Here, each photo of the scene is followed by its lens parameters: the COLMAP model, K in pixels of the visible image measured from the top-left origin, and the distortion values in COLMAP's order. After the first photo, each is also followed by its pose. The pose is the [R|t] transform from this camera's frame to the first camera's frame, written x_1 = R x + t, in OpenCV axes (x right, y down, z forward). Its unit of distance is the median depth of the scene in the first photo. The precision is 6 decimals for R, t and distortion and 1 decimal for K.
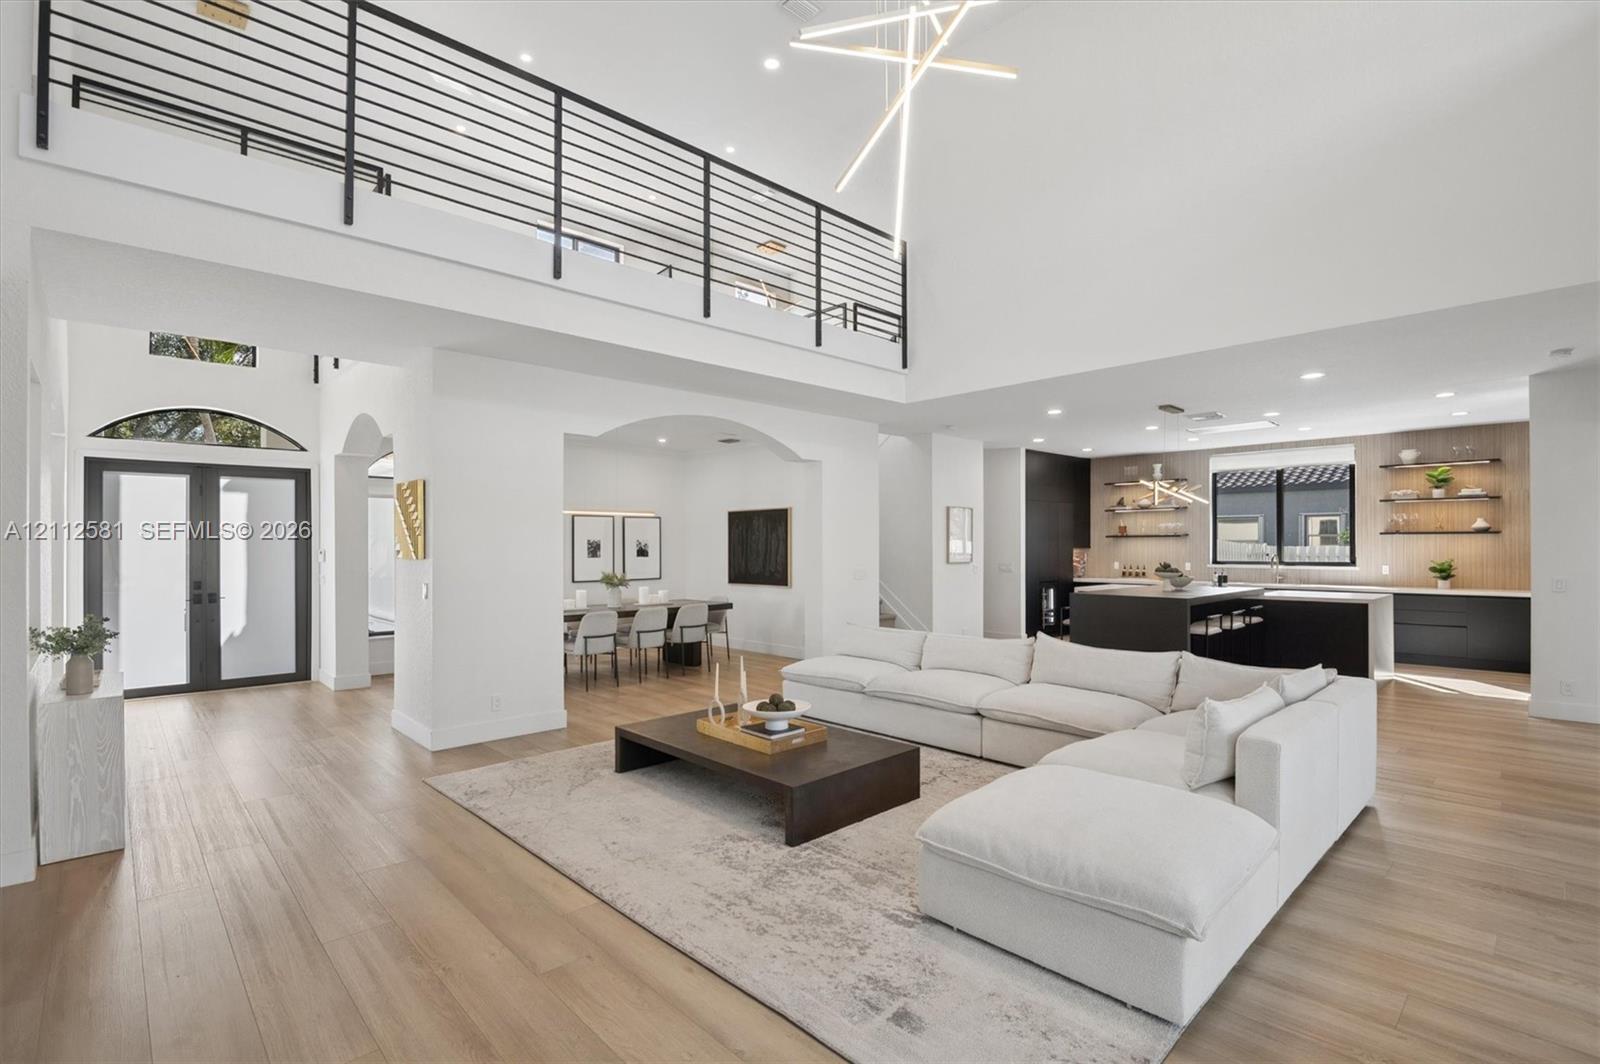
lens RADIAL K [[748.7, 0, 813.6], [0, 748.7, 546.3], [0, 0, 1]] dist [-0.004540, -0.001548]
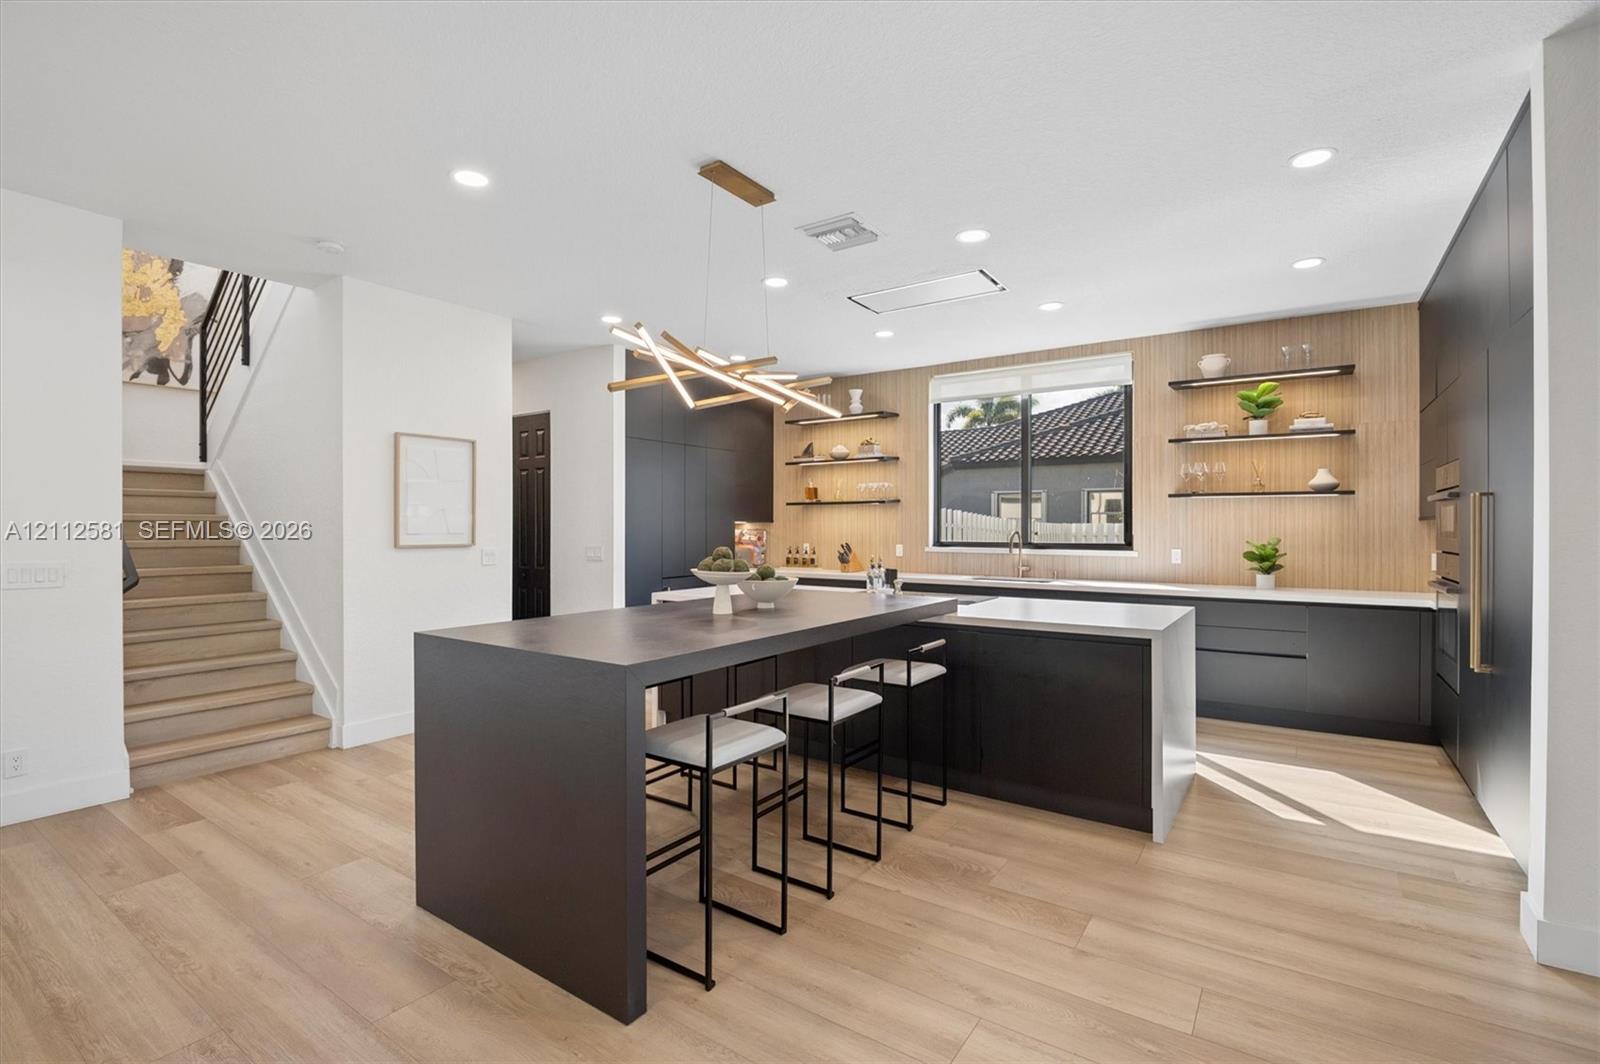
lens RADIAL K [[748.7, 0, 792.8], [0, 748.7, 530.0], [0, 0, 1]] dist [-0.004540, -0.001548]
pose [[0.981287, 0.002427, 0.192537, 0.355991], [-0.003299, 0.999986, 0.004210, 0.008973], [-0.192524, -0.004766, 0.981281, 0.481109]]
